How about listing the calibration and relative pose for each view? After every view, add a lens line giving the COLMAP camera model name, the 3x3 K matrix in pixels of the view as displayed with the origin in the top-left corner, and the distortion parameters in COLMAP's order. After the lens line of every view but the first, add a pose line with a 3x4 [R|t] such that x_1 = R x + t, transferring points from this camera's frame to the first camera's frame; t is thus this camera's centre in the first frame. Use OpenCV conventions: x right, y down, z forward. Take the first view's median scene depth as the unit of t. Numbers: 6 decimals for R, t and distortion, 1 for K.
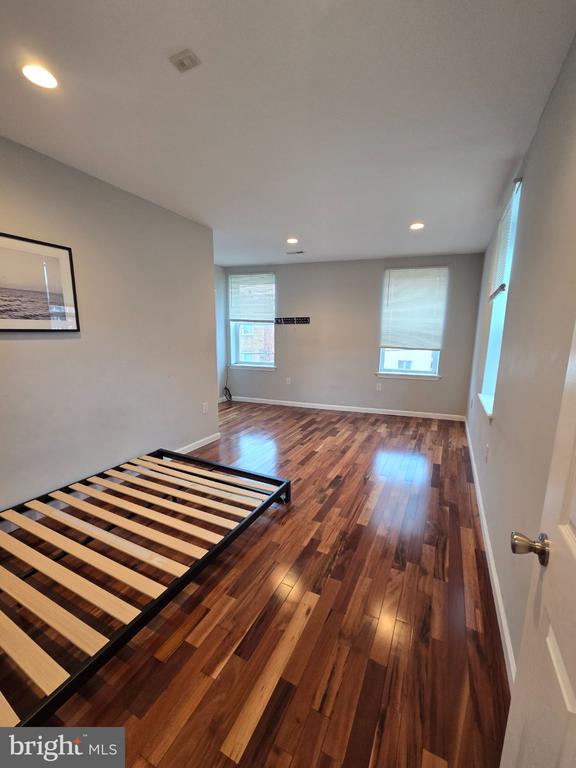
lens RADIAL K [[309.4, 0, 293.7], [0, 309.4, 385.7], [0, 0, 1]] dist [-0.000983, -0.000069]
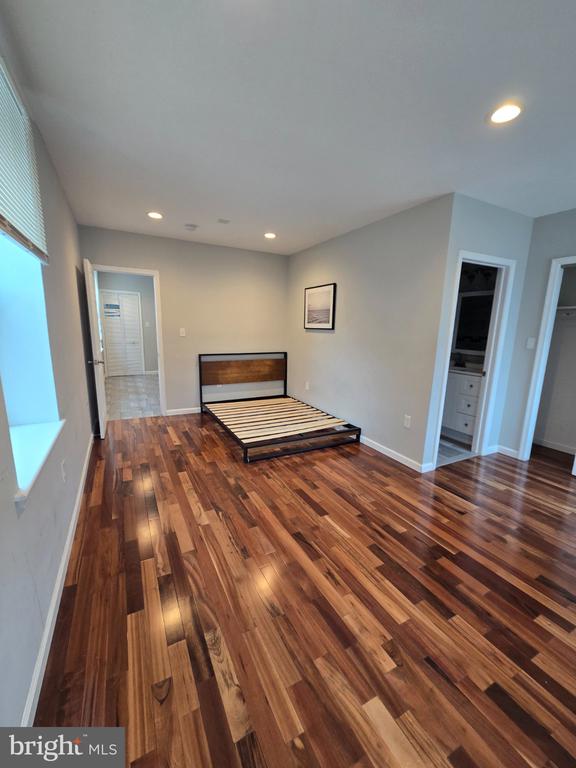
lens RADIAL K [[309.4, 0, 292.6], [0, 309.4, 384.3], [0, 0, 1]] dist [-0.000983, -0.000069]
pose [[-0.569142, 0.126958, -0.812378, 0.656258], [-0.174748, 0.946760, 0.270385, -0.229263], [0.803455, 0.295849, -0.516656, 1.316083]]
